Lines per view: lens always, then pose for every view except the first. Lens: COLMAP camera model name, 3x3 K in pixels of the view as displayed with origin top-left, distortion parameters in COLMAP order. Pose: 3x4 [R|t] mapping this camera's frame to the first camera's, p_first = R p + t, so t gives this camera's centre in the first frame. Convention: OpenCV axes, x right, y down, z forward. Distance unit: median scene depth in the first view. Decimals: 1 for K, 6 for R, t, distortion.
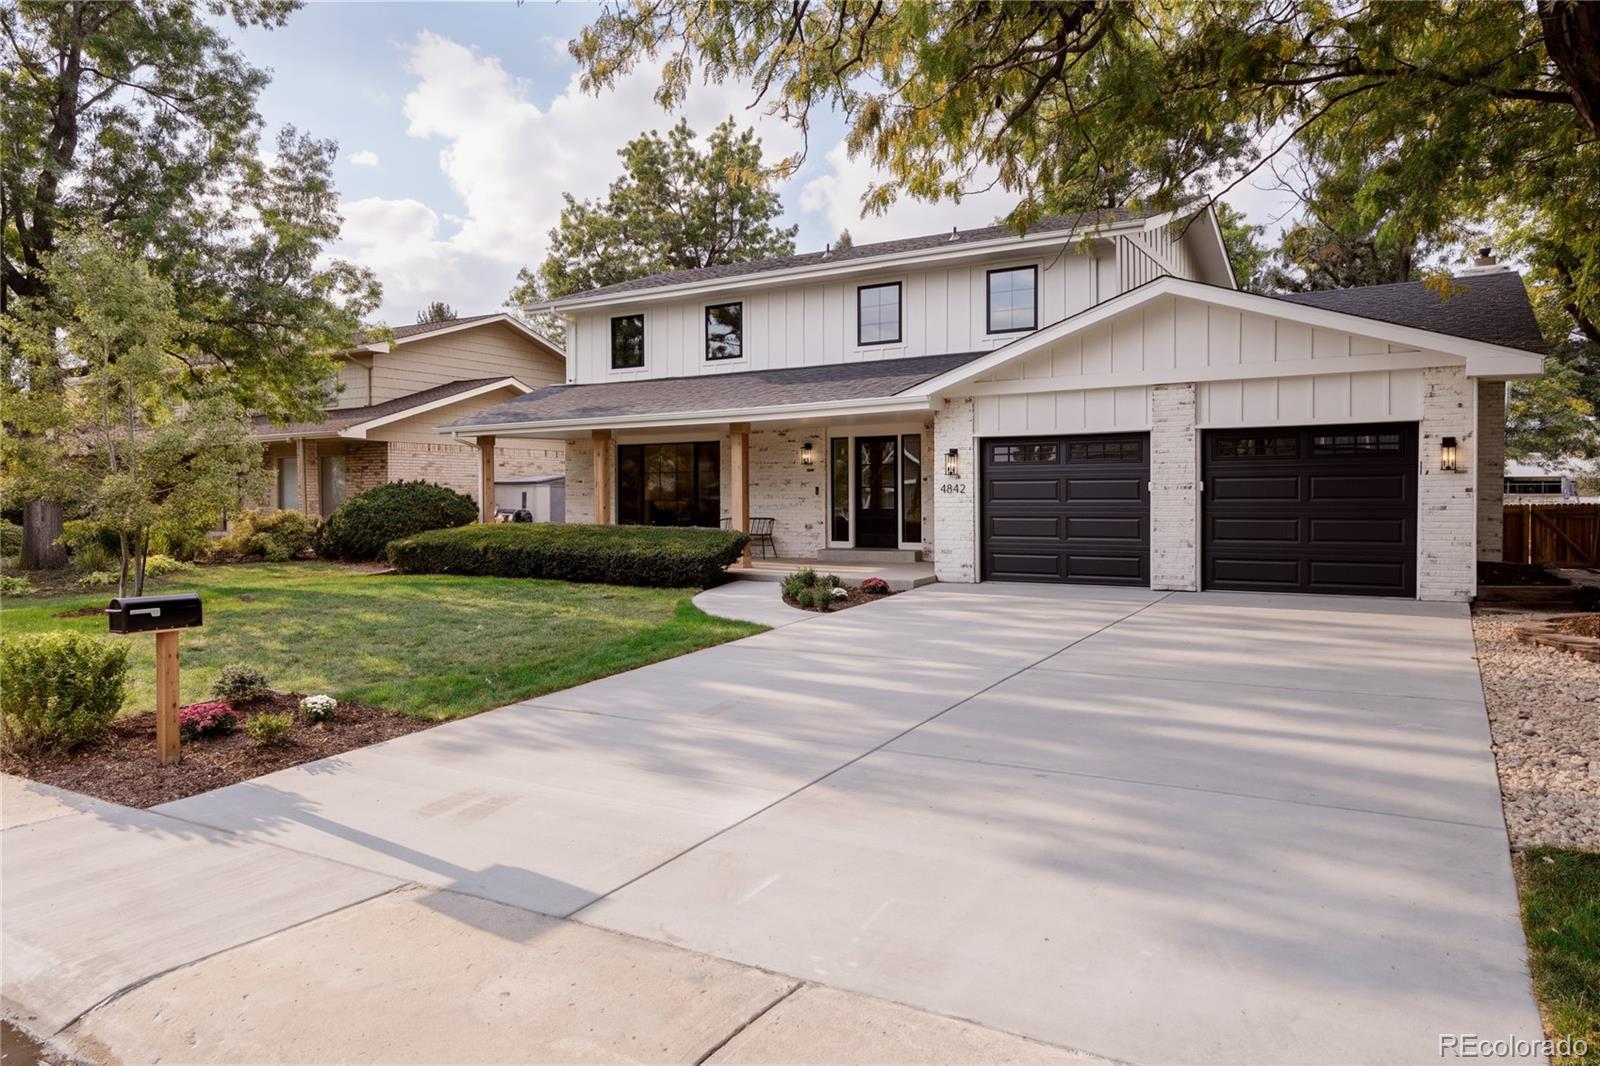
lens RADIAL K [[1036.7, 0, 800.0], [0, 1036.7, 533.0], [0, 0, 1]] dist [-0.005145, -0.000778]
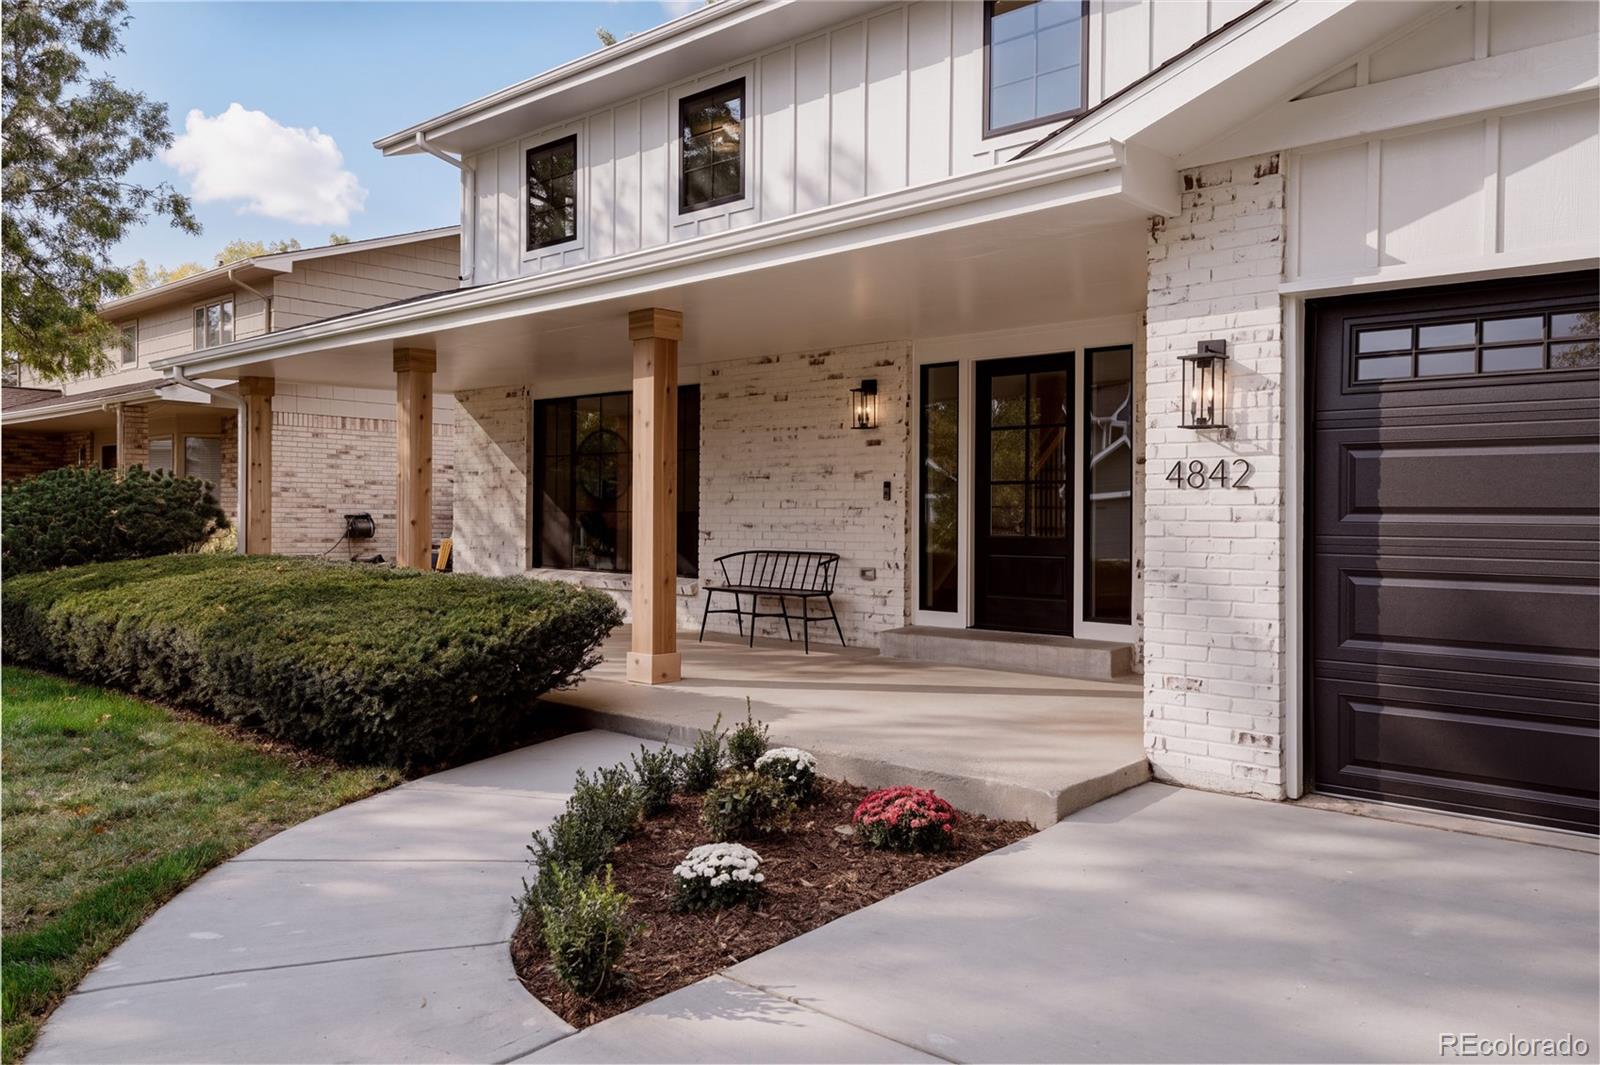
lens RADIAL K [[1176.0, 0, 842.5], [0, 1176.0, 534.5], [0, 0, 1]] dist [0.001024, -0.085135]
pose [[0.984360, 0.014776, -0.175547, 0.091252], [-0.017775, 0.999721, -0.015527, -0.016352], [0.175269, 0.018405, 0.984349, 0.572906]]
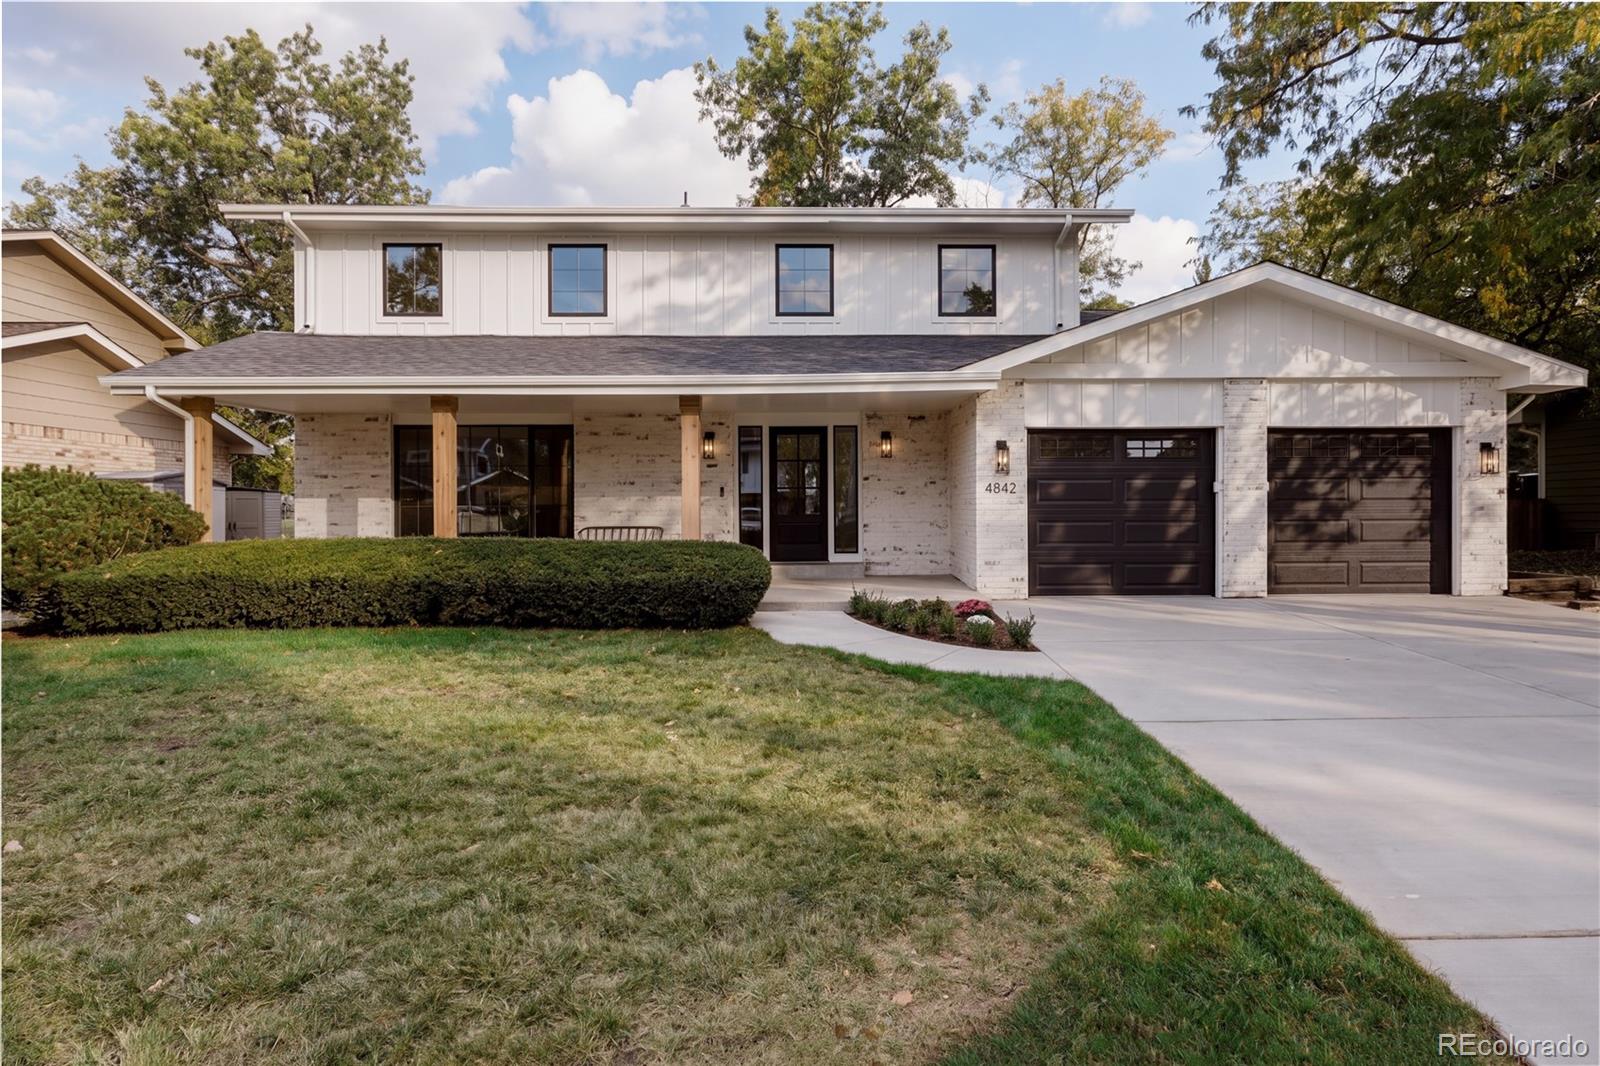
lens RADIAL K [[933.3, 0, 806.8], [0, 933.3, 515.6], [0, 0, 1]] dist [0.002152, -0.000073]
pose [[0.844017, -0.003127, 0.536308, -0.343439], [0.017813, 0.999595, -0.022205, -0.005629], [-0.536021, 0.028295, 0.843730, 0.393982]]
